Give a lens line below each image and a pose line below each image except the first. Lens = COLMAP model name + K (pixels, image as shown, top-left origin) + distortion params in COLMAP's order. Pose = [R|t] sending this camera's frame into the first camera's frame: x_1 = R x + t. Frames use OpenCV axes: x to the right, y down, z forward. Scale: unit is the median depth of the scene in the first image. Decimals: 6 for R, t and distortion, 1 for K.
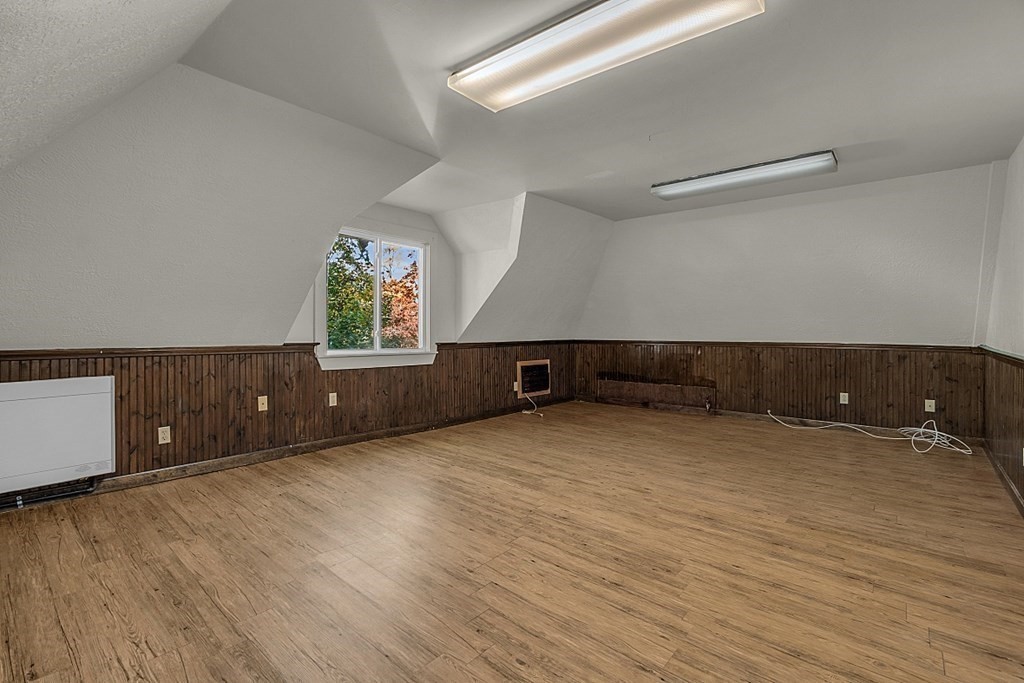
lens RADIAL K [[466.1, 0, 488.3], [0, 466.1, 343.0], [0, 0, 1]] dist [-0.015879, -0.000373]
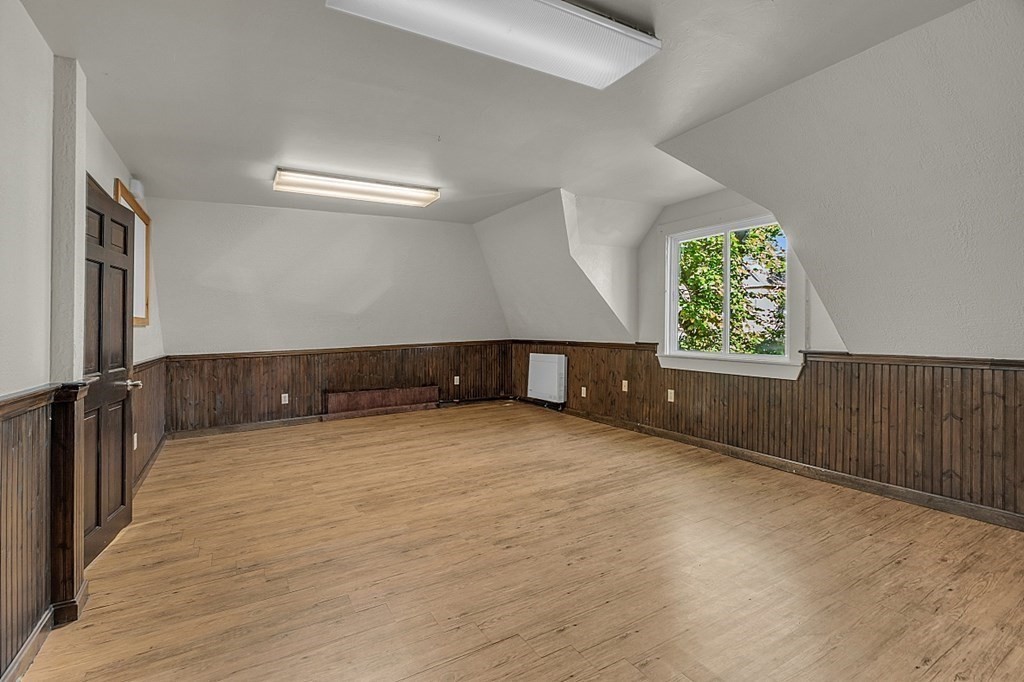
lens RADIAL K [[466.1, 0, 488.3], [0, 466.1, 342.5], [0, 0, 1]] dist [-0.015879, -0.000373]
pose [[-0.328127, 0.027478, -0.944234, 1.112020], [-0.018616, 0.999195, 0.035546, -0.044732], [0.944450, 0.029241, -0.327351, 1.273345]]
